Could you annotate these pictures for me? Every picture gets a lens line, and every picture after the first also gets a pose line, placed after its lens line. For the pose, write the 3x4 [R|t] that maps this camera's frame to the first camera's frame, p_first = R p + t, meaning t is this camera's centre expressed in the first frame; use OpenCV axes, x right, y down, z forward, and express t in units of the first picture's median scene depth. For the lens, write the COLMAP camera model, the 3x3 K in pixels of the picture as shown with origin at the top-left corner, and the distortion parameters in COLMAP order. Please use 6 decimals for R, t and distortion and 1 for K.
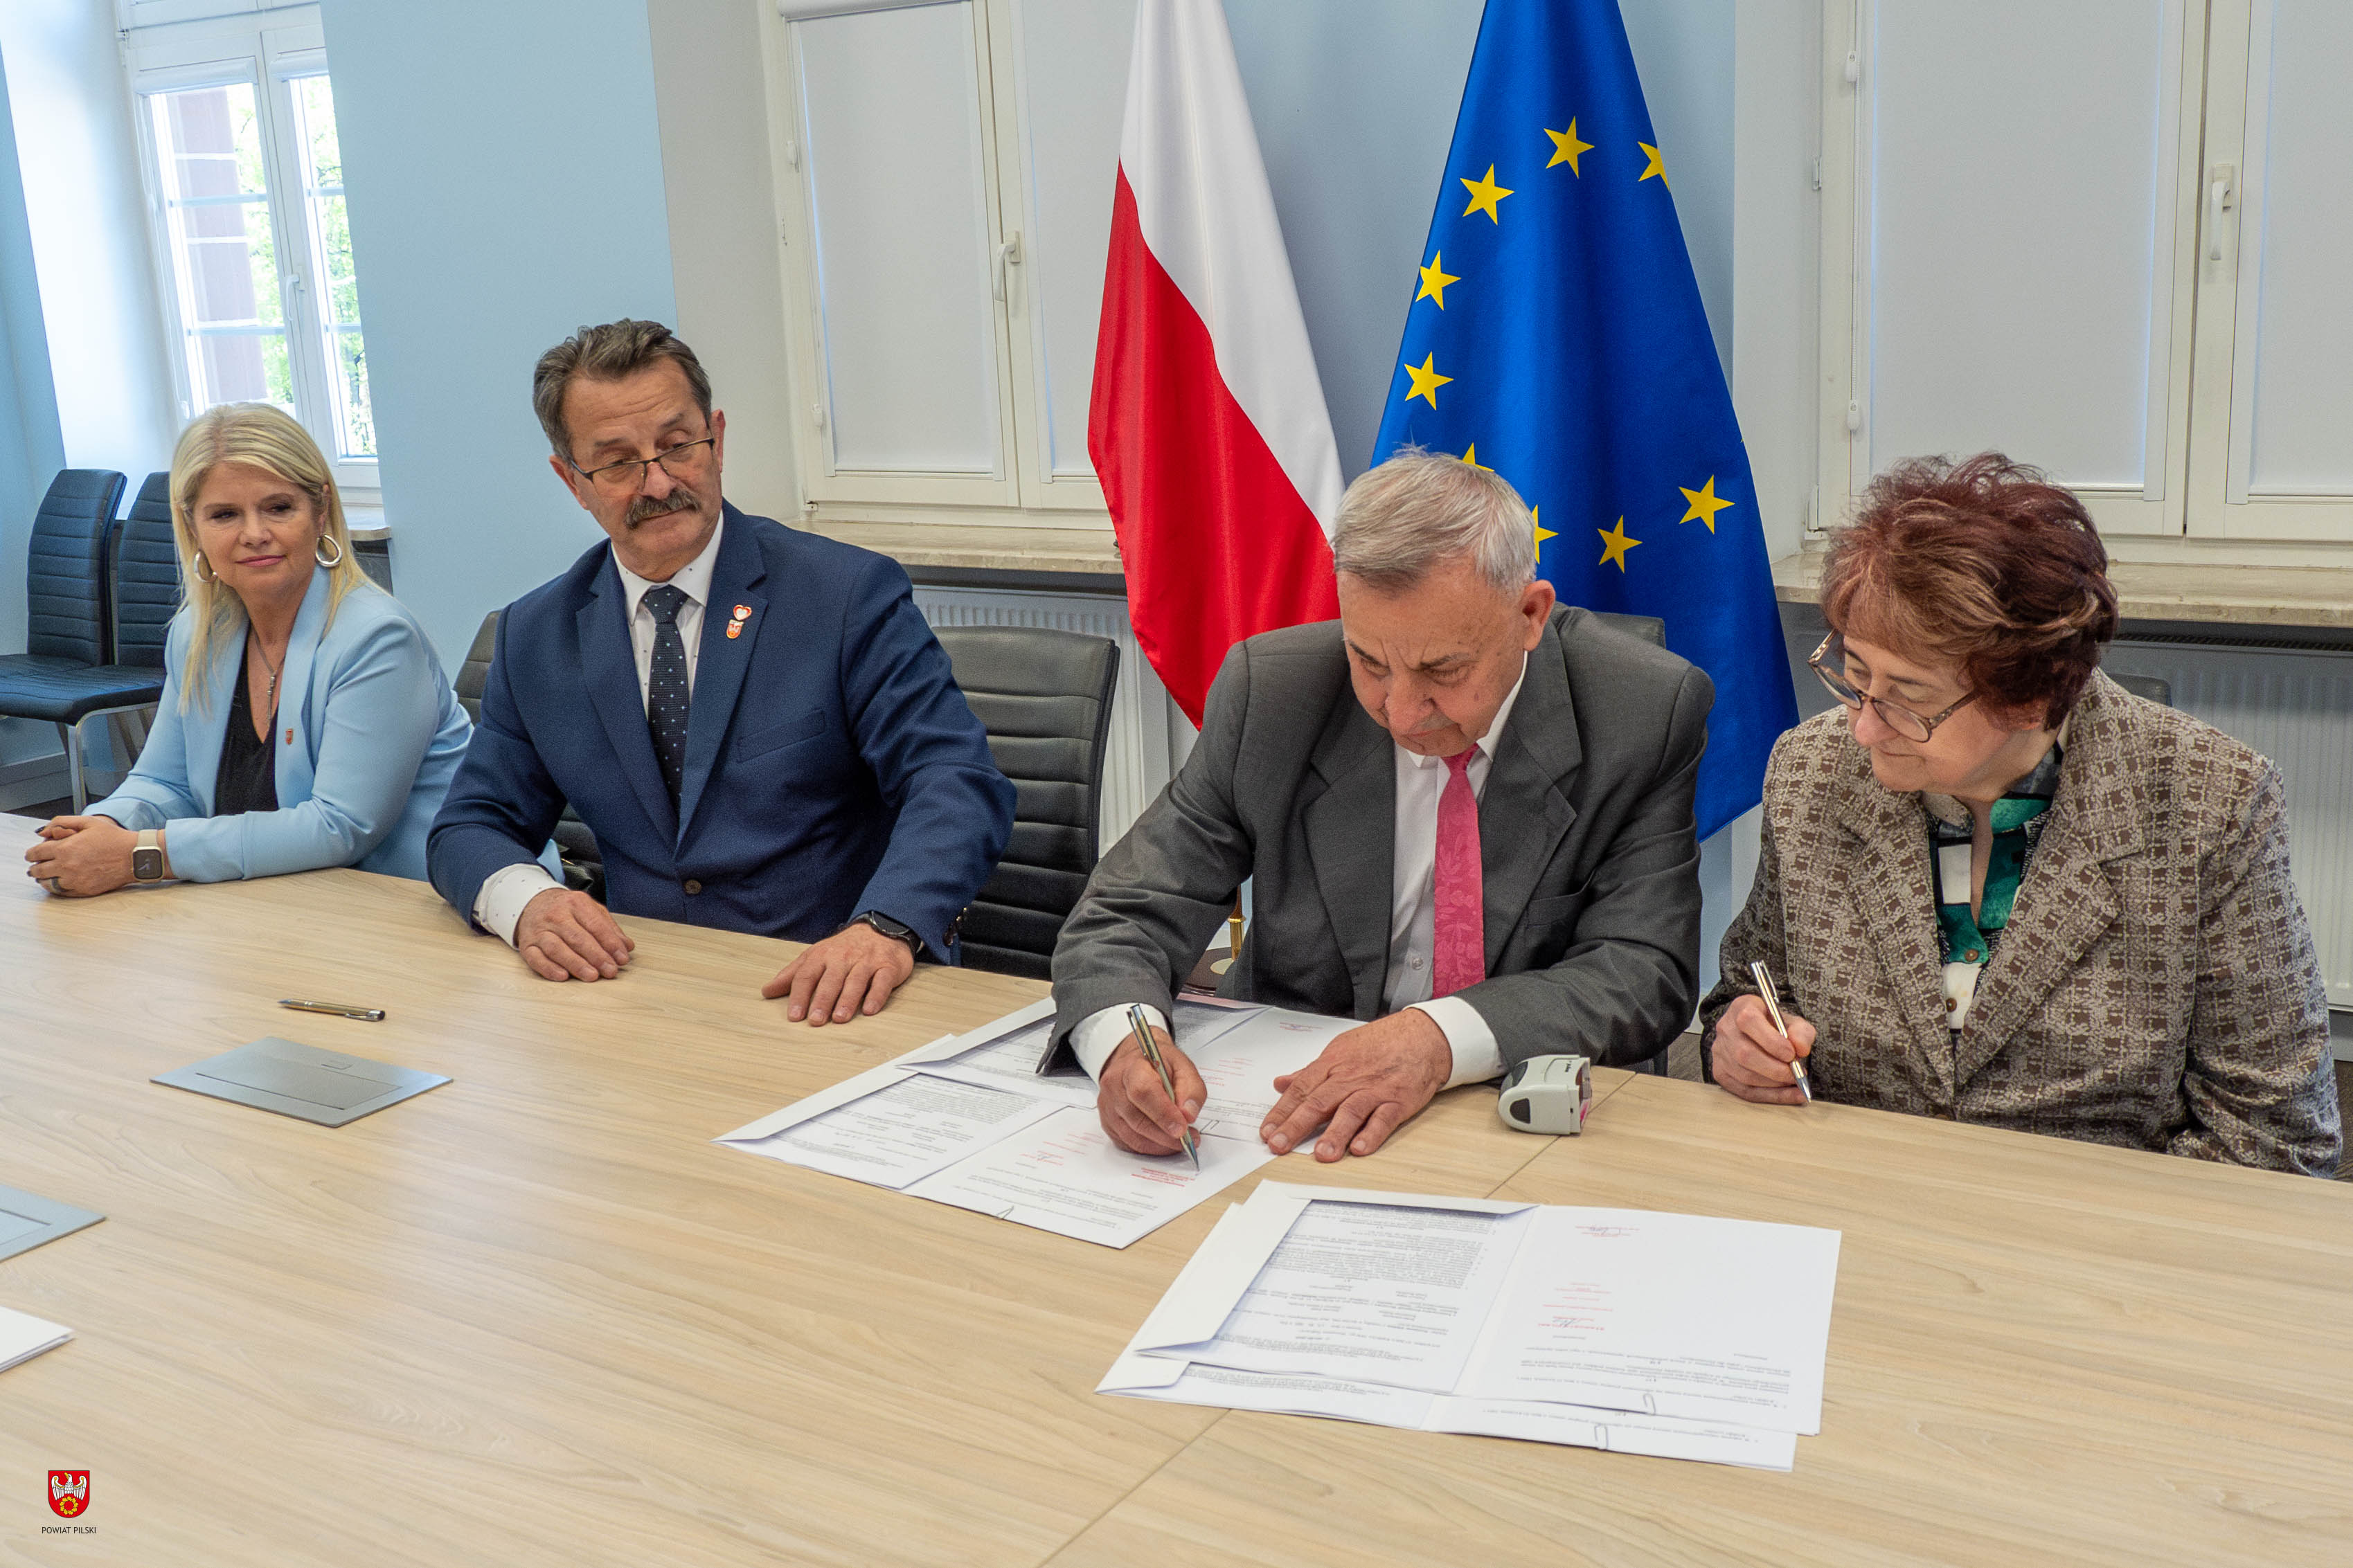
lens RADIAL K [[2236.9, 0, 1173.0], [0, 2236.9, 776.0], [0, 0, 1]] dist [0.022239, 0.000000]
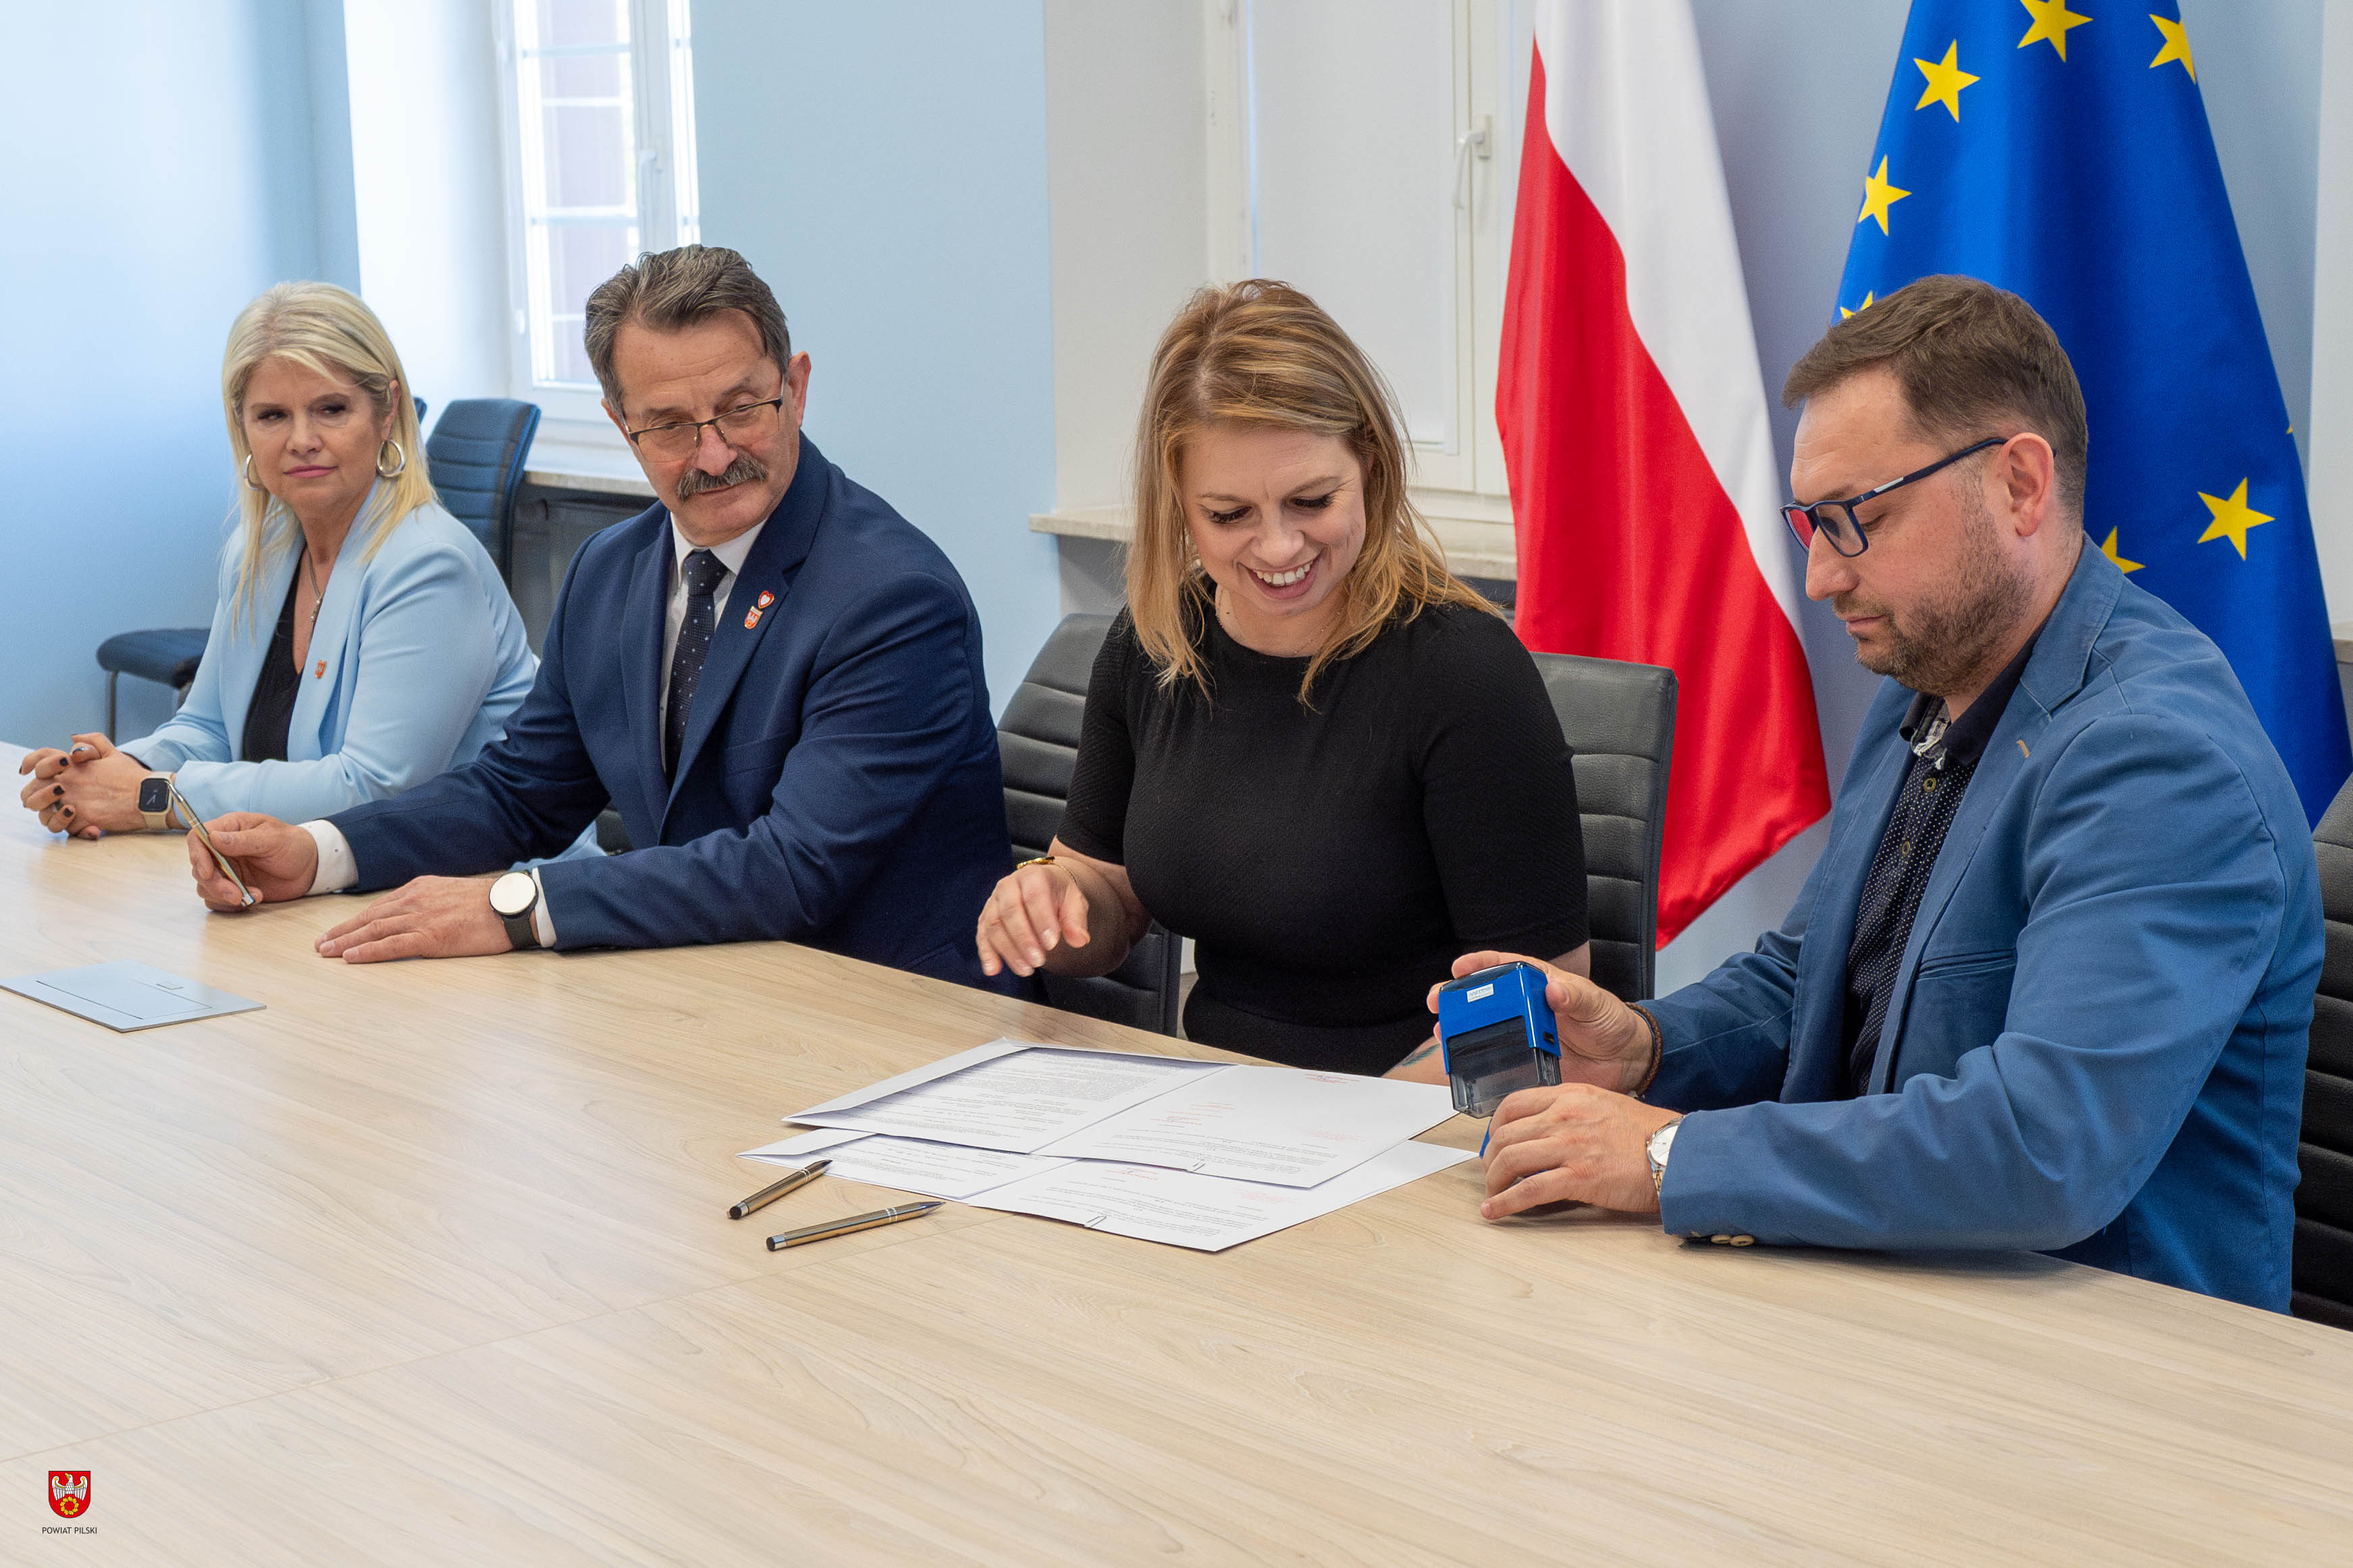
lens RADIAL K [[3530.7, 0, 1186.1], [0, 3530.7, 792.1], [0, 0, 1]] dist [0.036578, 0.000000]
pose [[0.957896, 0.077626, -0.276424, 0.237416], [-0.090409, 0.995332, -0.033784, 0.033576], [0.272511, 0.057353, 0.960442, -0.166672]]
